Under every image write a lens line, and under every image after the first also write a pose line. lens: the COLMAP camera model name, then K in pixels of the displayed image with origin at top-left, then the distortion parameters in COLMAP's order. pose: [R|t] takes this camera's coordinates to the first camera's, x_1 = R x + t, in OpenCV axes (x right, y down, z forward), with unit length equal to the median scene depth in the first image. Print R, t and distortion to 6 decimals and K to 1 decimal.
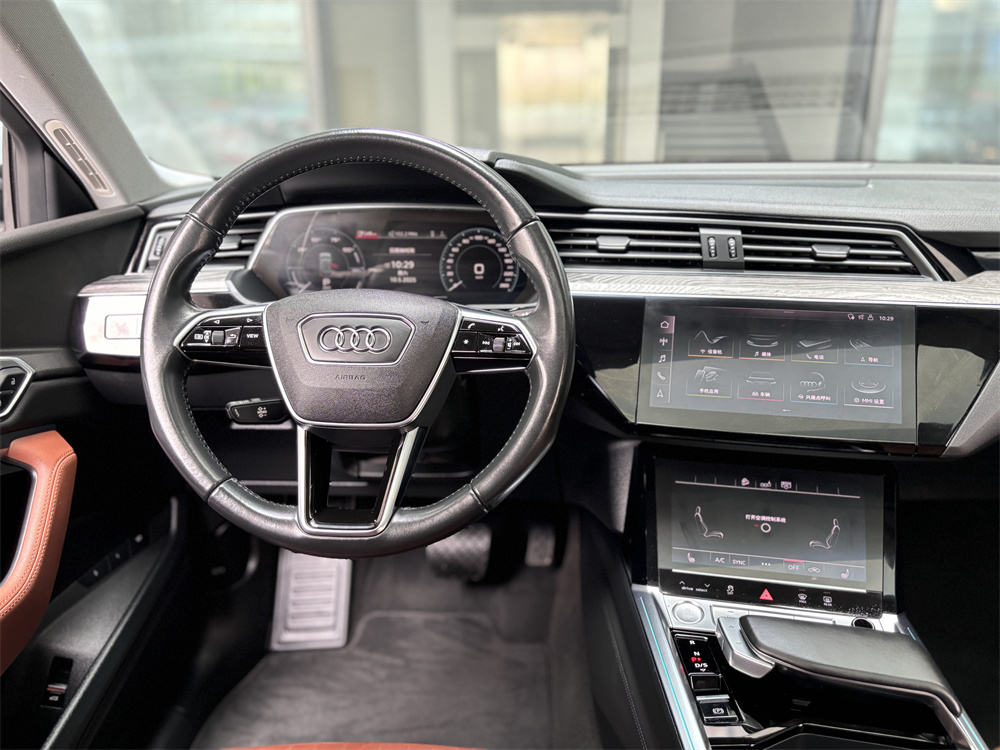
lens RADIAL K [[773.2, 0, 502.0], [0, 773.2, 382.9], [0, 0, 1]] dist [0.036267, -0.066422]
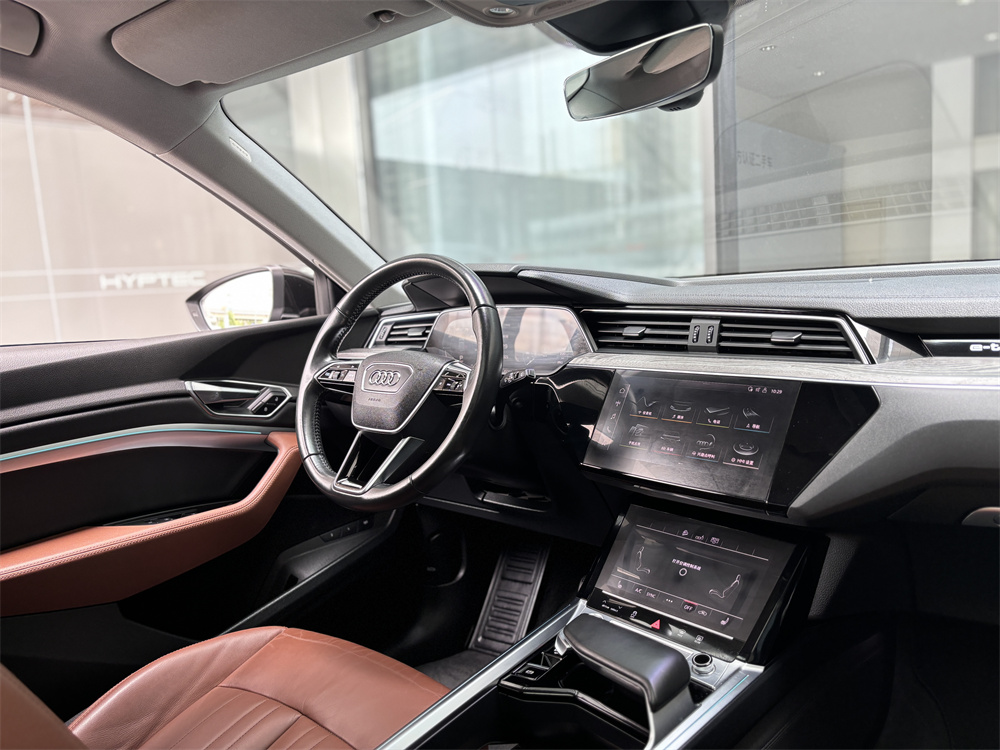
lens RADIAL K [[773.2, 0, 473.4], [0, 773.2, 372.7], [0, 0, 1]] dist [0.036267, -0.066422]
pose [[0.772172, 0.036131, -0.634385, 0.810699], [-0.150657, 0.980324, -0.127546, 0.091346], [0.617294, 0.194063, 0.762422, -0.112192]]
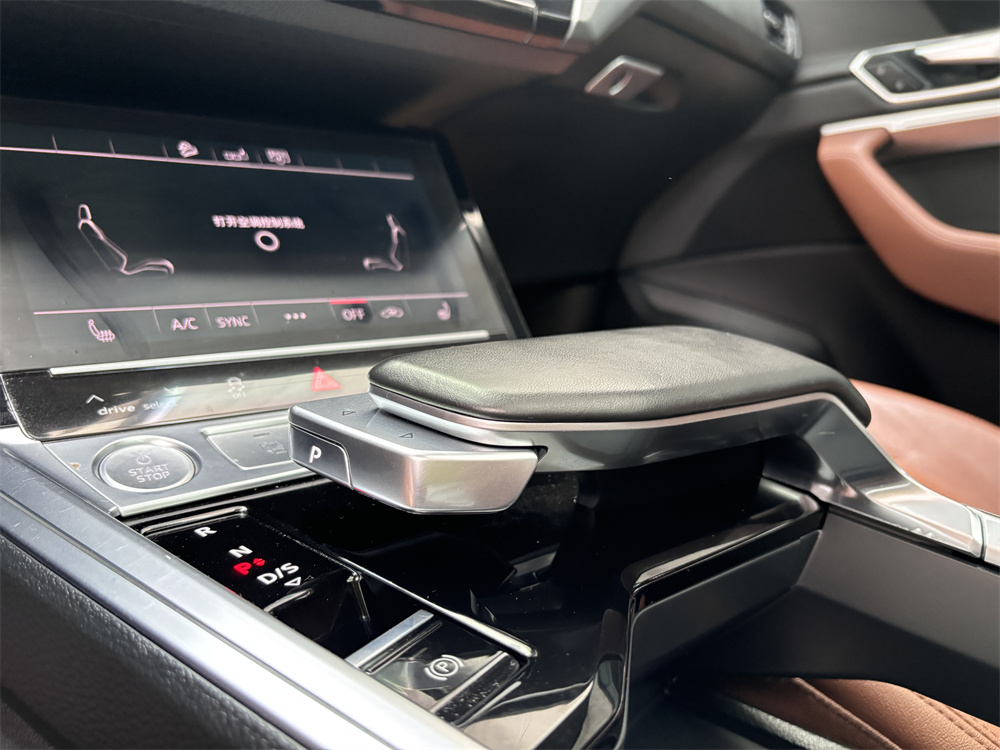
lens RADIAL K [[773.2, 0, 495.9], [0, 773.2, 379.0], [0, 0, 1]] dist [0.036267, -0.066422]
pose [[0.604199, -0.151850, 0.782231, 0.080914], [0.158069, 0.985006, 0.069121, 0.248273], [-0.780998, 0.081884, 0.619142, 0.656107]]
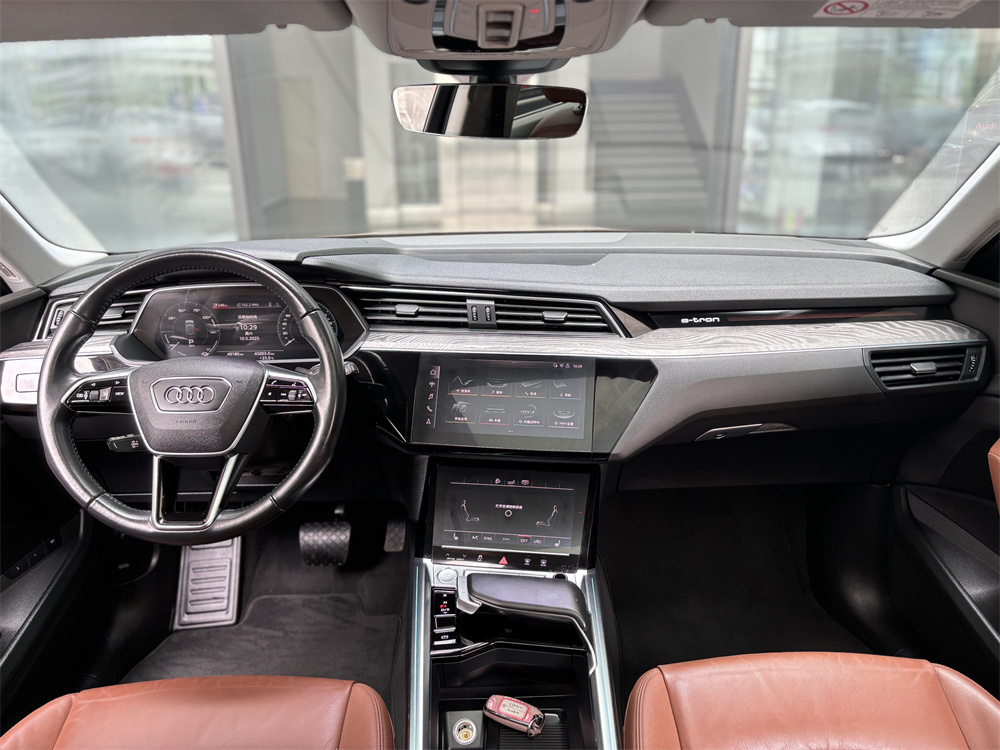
lens RADIAL K [[773.2, 0, 522.3], [0, 773.2, 379.9], [0, 0, 1]] dist [0.036267, -0.066422]
pose [[0.996821, -0.025087, 0.075618, 0.263719], [0.025135, 0.999684, 0.000319, -0.056762], [-0.075602, 0.001583, 0.997137, -0.411252]]
